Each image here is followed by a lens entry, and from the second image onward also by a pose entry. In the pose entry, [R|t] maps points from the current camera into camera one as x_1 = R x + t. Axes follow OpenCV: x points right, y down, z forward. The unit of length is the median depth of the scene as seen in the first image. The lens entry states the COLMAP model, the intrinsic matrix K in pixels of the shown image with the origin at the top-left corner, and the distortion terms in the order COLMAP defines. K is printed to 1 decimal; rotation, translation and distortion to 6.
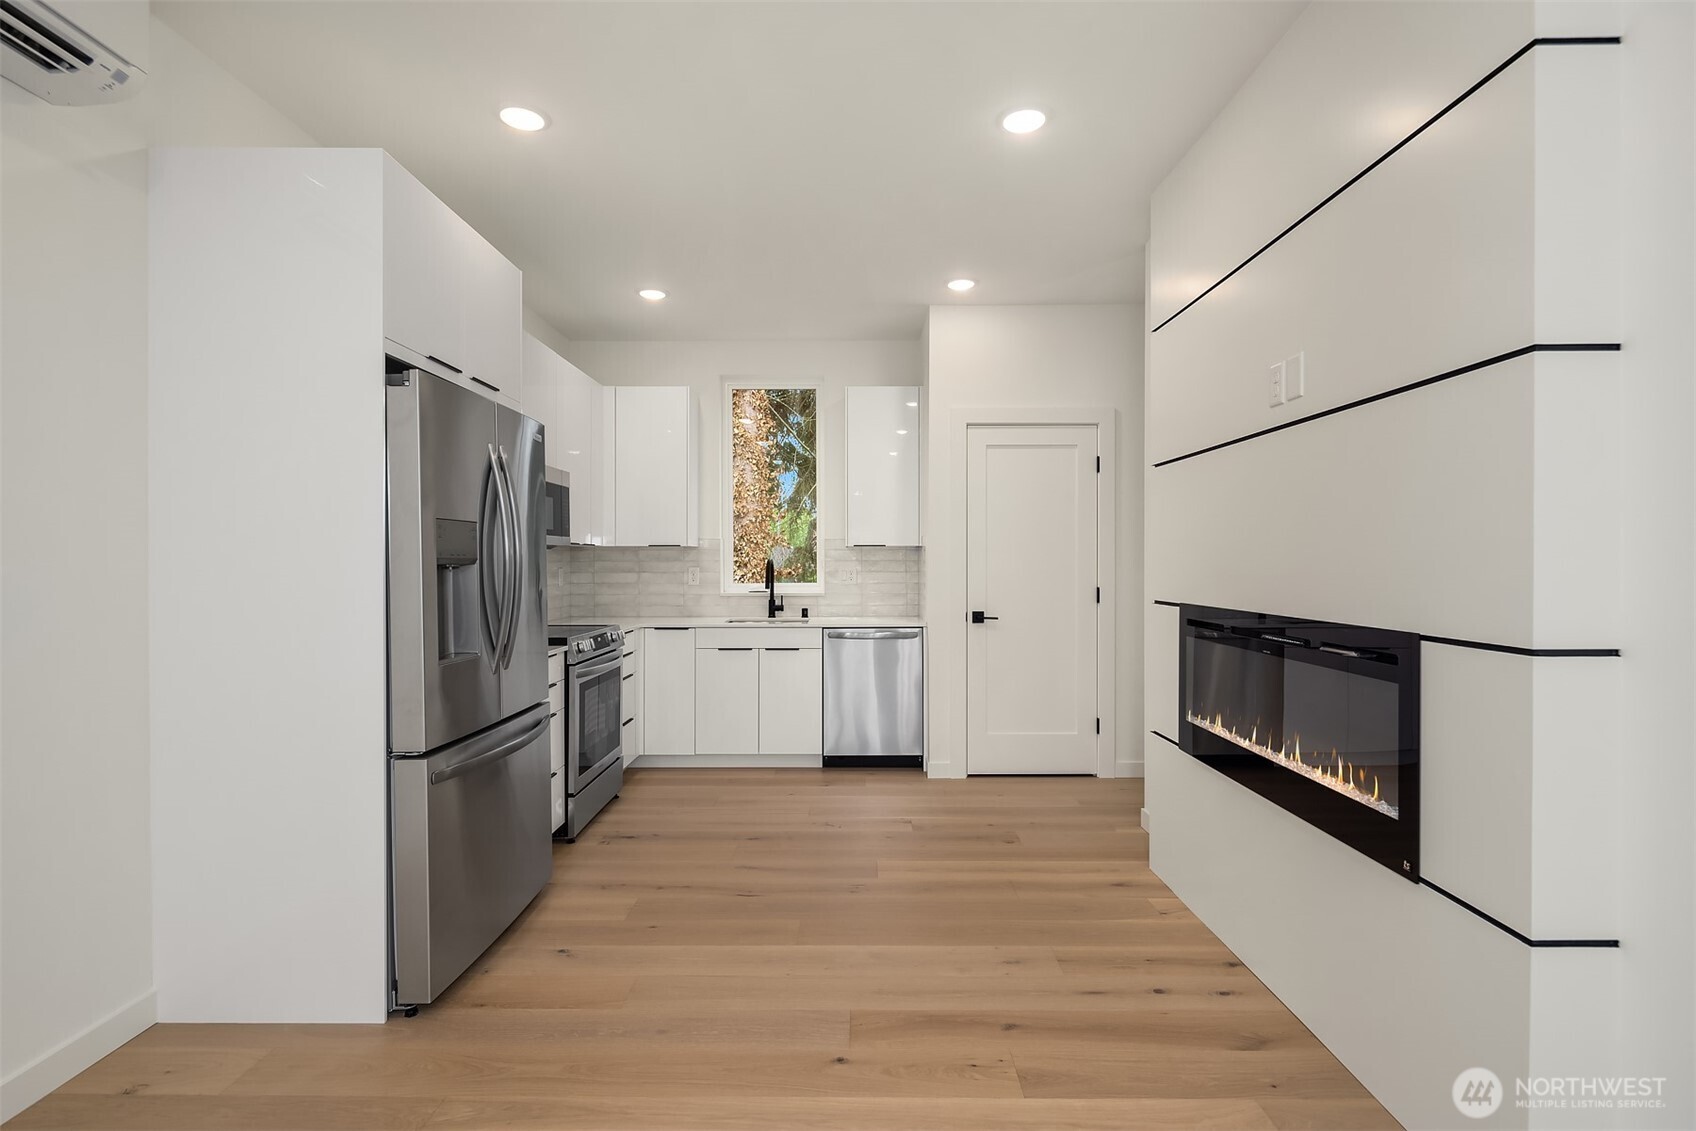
lens RADIAL K [[822.4, 0, 860.3], [0, 822.4, 565.5], [0, 0, 1]] dist [0.004705, -0.002832]
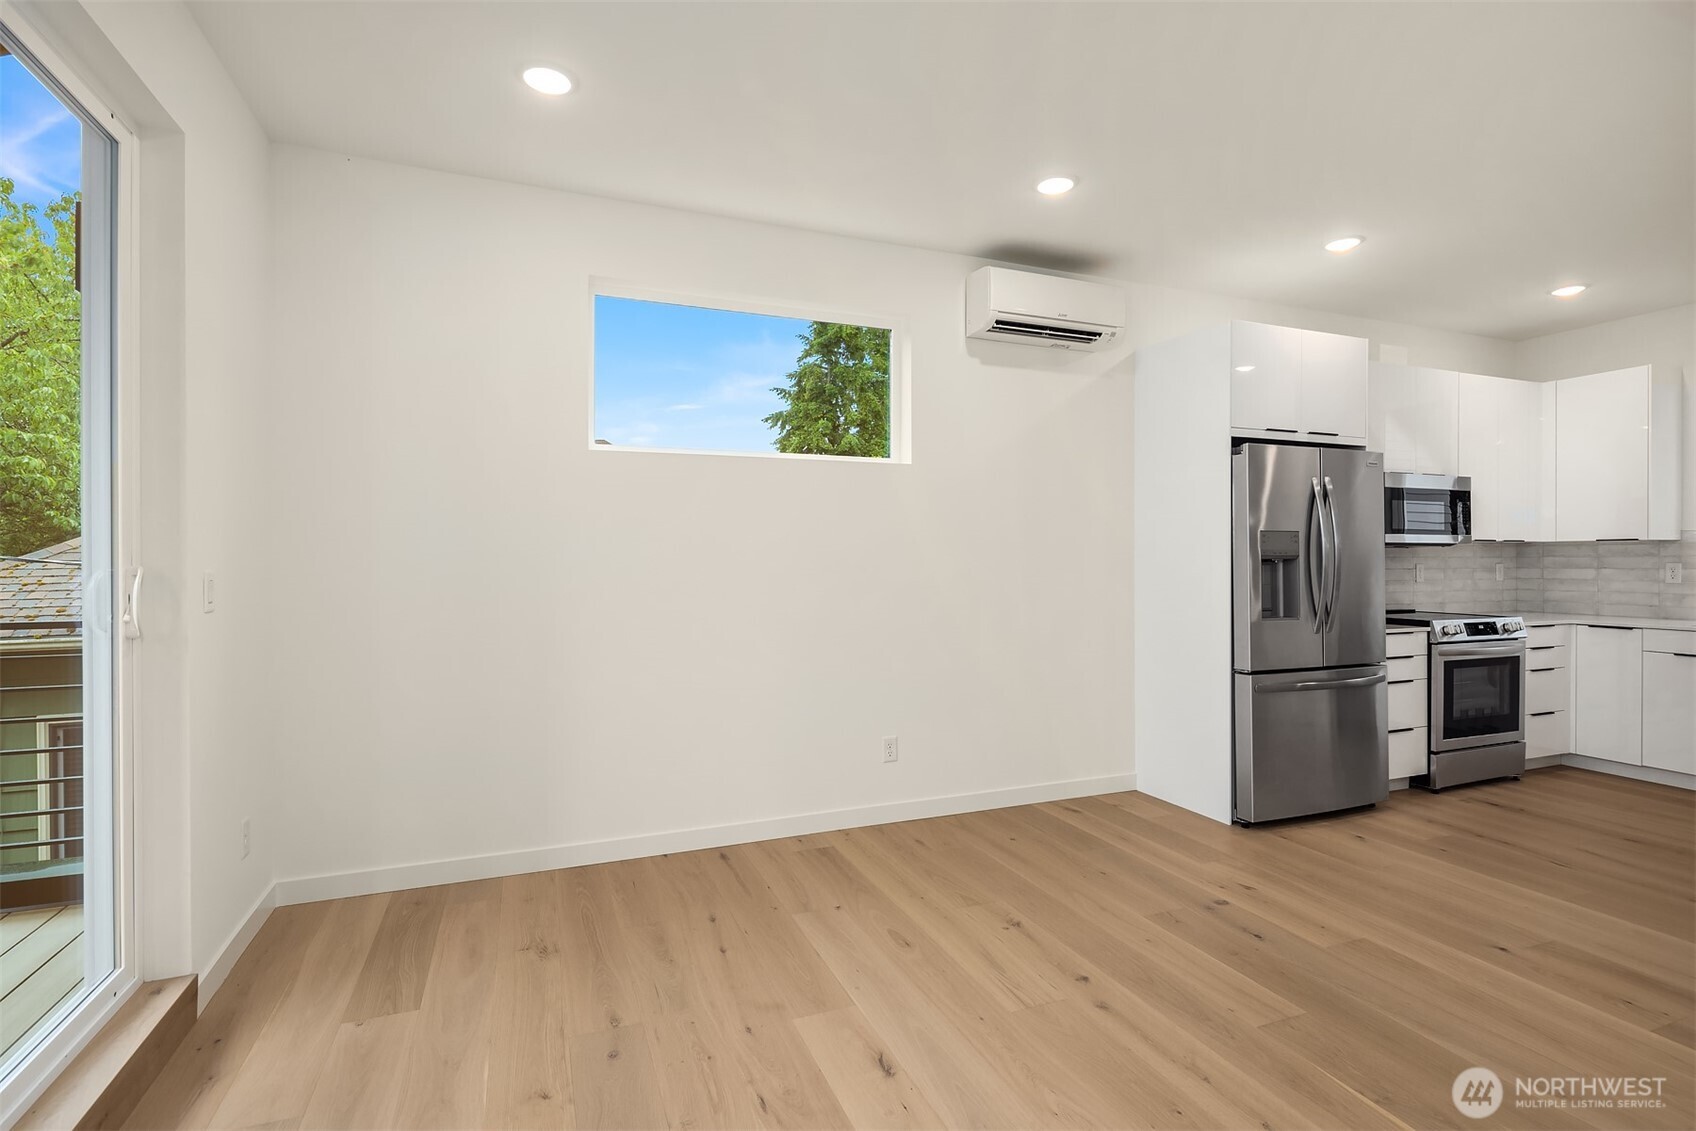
lens RADIAL K [[822.4, 0, 845.6], [0, 822.4, 568.3], [0, 0, 1]] dist [0.004705, -0.002832]
pose [[0.369353, 0.009881, -0.929237, 0.336916], [-0.002491, 0.999950, 0.009643, 0.001511], [0.929286, -0.001246, 0.369359, -0.178268]]
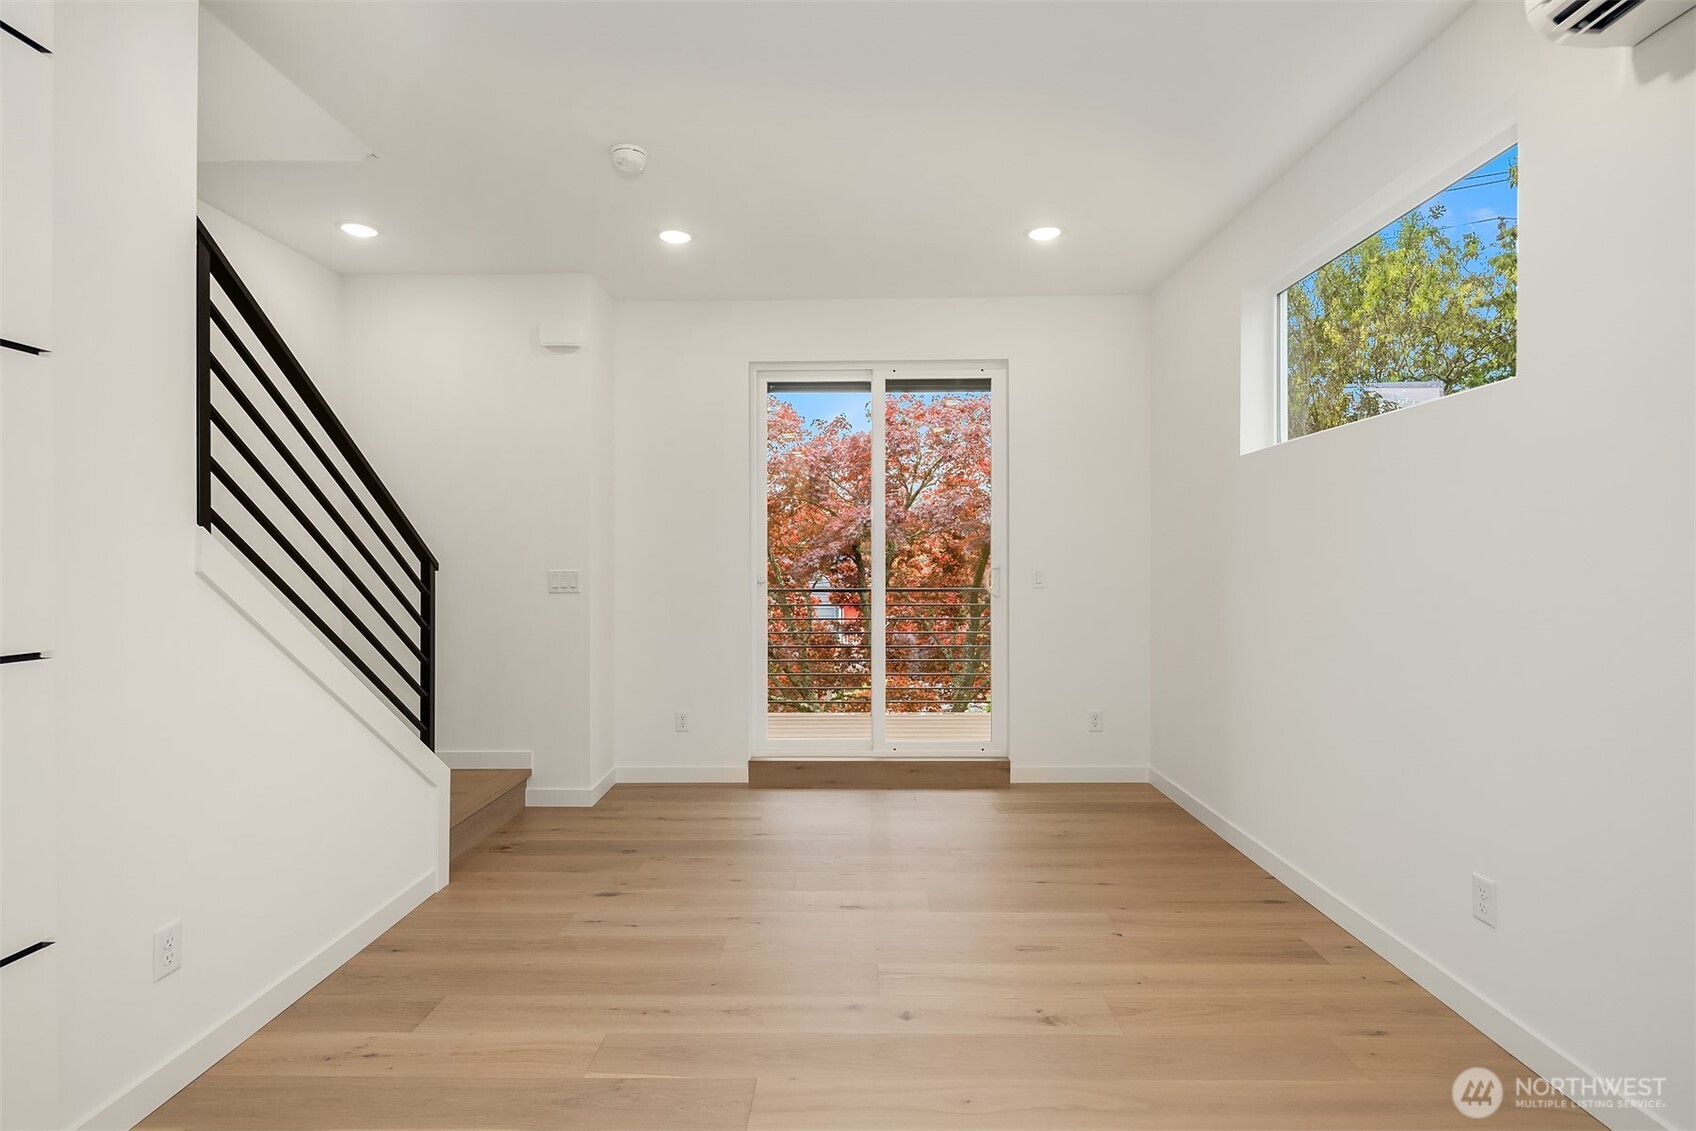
lens RADIAL K [[822.4, 0, 858.0], [0, 822.4, 578.5], [0, 0, 1]] dist [0.004705, -0.002832]
pose [[-0.999943, 0.004695, 0.009588, -0.058760], [0.004919, 0.999713, 0.023453, -0.001751], [-0.009475, 0.023499, -0.999679, 0.613510]]
